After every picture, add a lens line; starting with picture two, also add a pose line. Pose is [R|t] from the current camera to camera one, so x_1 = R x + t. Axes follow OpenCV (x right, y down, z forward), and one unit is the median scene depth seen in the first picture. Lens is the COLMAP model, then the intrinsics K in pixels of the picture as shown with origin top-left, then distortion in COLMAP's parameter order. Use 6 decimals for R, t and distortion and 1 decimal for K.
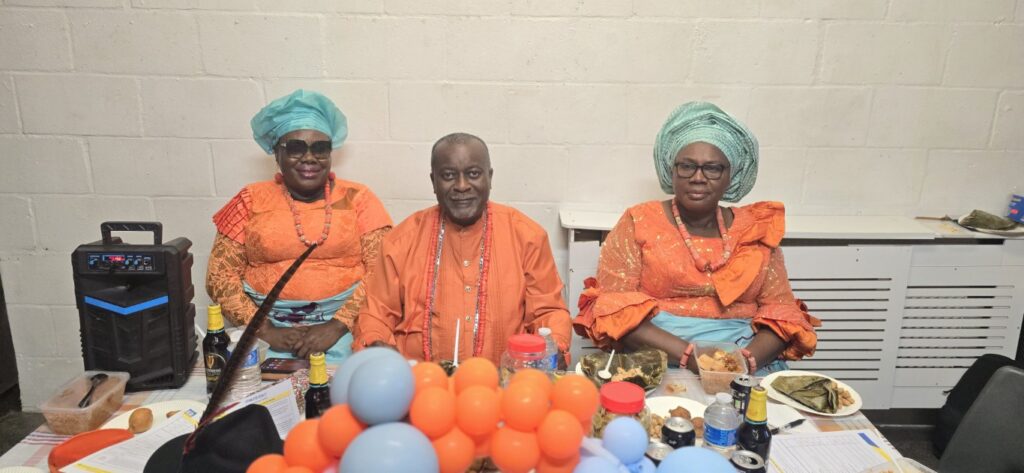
lens RADIAL K [[668.6, 0, 471.1], [0, 668.6, 238.6], [0, 0, 1]] dist [0.007229, -0.034182]
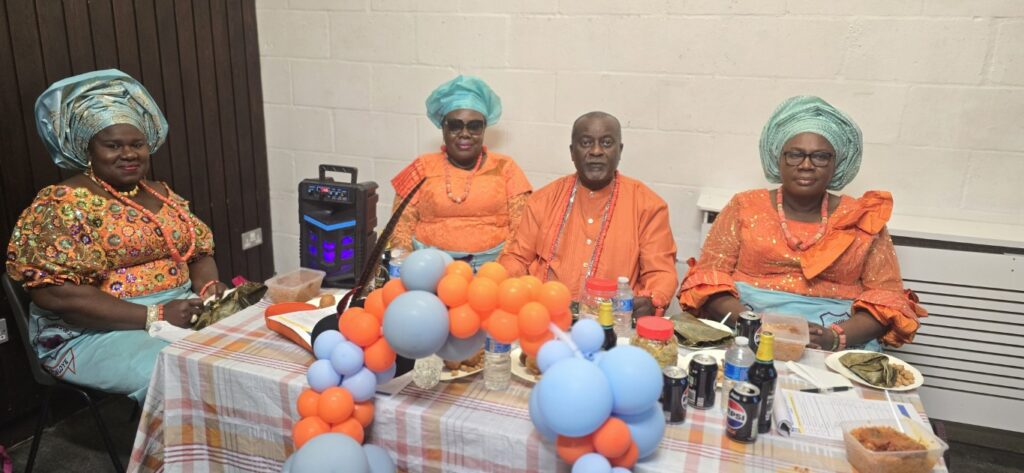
lens RADIAL K [[668.6, 0, 471.1], [0, 668.6, 238.6], [0, 0, 1]] dist [0.007229, -0.034182]
pose [[0.931988, 0.106518, -0.346487, 0.221596], [-0.104377, 0.994226, 0.024892, 0.055090], [0.347138, 0.012967, 0.937725, -0.189878]]
